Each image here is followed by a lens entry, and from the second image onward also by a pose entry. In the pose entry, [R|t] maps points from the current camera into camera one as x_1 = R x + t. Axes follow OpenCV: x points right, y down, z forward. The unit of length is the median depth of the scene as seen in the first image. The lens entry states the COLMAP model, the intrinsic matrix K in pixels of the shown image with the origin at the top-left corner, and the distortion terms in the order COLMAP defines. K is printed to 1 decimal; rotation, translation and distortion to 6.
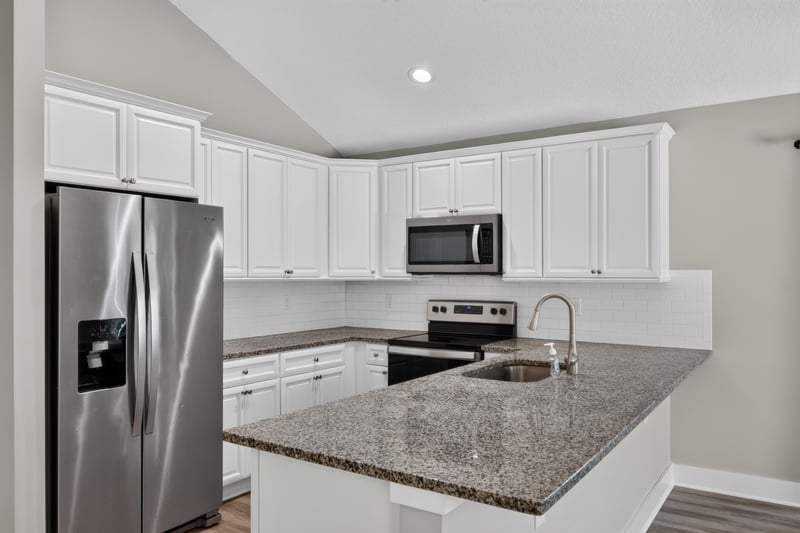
lens RADIAL K [[601.3, 0, 402.2], [0, 601.3, 272.9], [0, 0, 1]] dist [-0.020249, 0.012805]
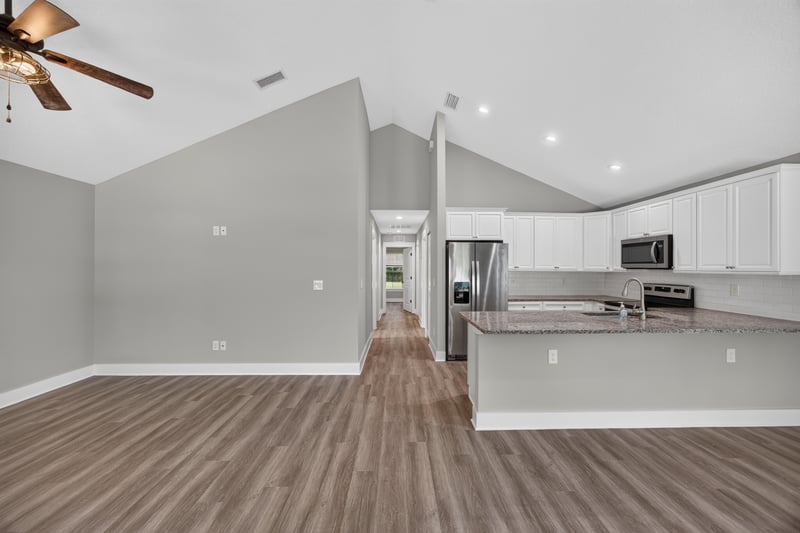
lens RADIAL K [[309.4, 0, 403.2], [0, 309.4, 266.5], [0, 0, 1]] dist [-0.012936, 0.003305]
pose [[0.576535, -0.001274, -0.817071, 0.443962], [-0.004155, 0.999981, -0.004491, 0.002328], [0.817062, 0.005984, 0.576519, -0.147372]]
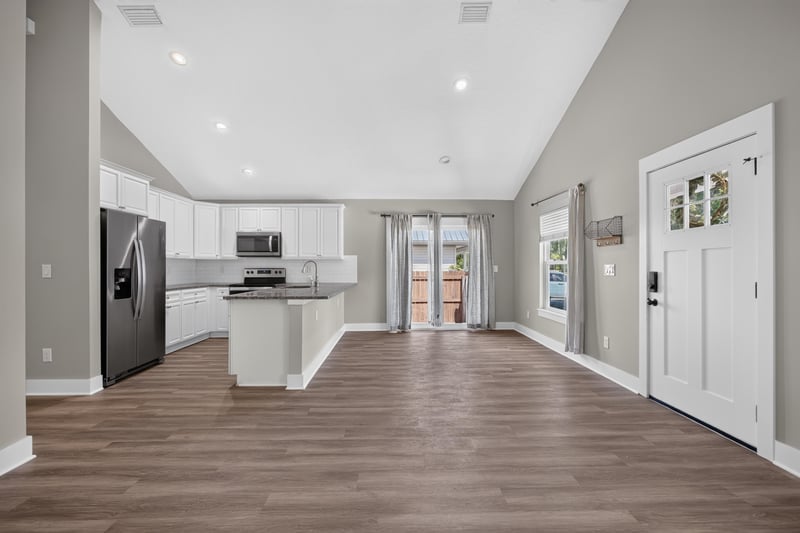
lens RADIAL K [[339.4, 0, 400.0], [0, 339.4, 265.1], [0, 0, 1]] dist [-0.018089, 0.007220]
pose [[0.816317, 0.001240, 0.577602, -0.242645], [0.003489, 0.999969, -0.007077, 0.049839], [-0.577593, 0.007792, 0.816288, -0.426443]]
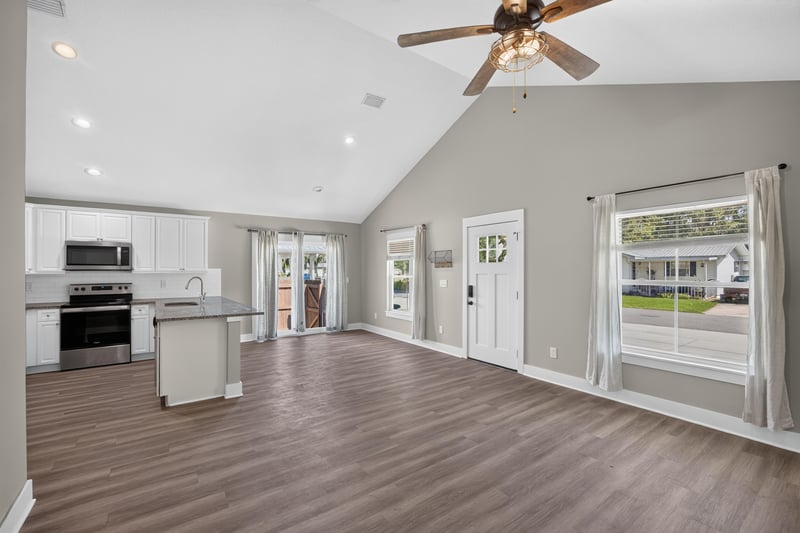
lens RADIAL K [[339.4, 0, 398.0], [0, 339.4, 274.1], [0, 0, 1]] dist [-0.018089, 0.007220]
pose [[0.356457, -0.009390, 0.934265, -0.642695], [0.003311, 0.999956, 0.008788, 0.008187], [-0.934306, -0.000039, 0.356472, -0.352744]]
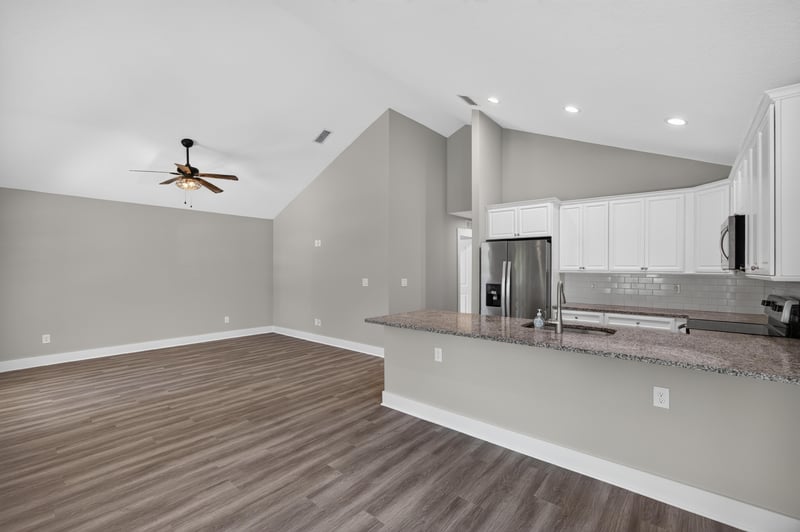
lens RADIAL K [[348.7, 0, 402.6], [0, 348.7, 268.6], [0, 0, 1]] dist [-0.015527, 0.005357]
pose [[-0.107750, 0.001225, -0.994177, 0.844958], [-0.004246, 0.999990, 0.001693, -0.000201], [0.994169, 0.004403, -0.107744, 0.468788]]
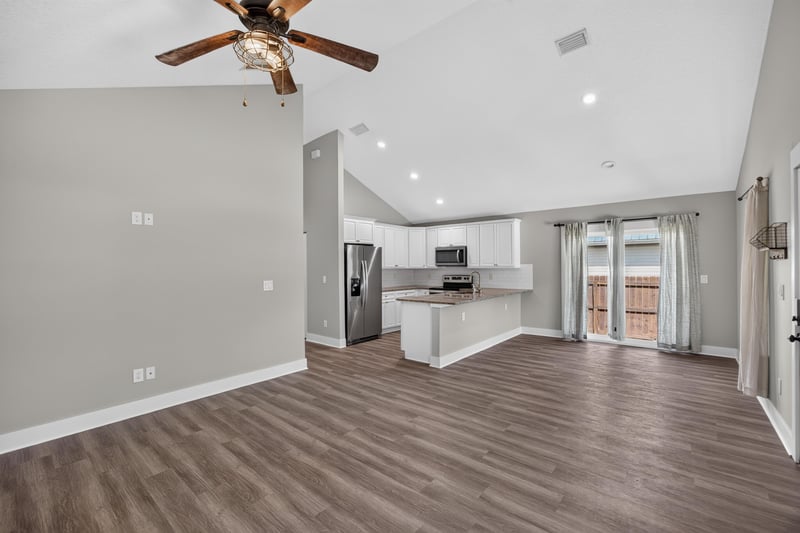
lens RADIAL K [[339.4, 0, 401.9], [0, 339.4, 268.7], [0, 0, 1]] dist [-0.018089, 0.007220]
pose [[0.994712, -0.007518, -0.102433, 0.015680], [0.008006, 0.999958, 0.004349, 0.005554], [0.102396, -0.005146, 0.994730, -0.750477]]
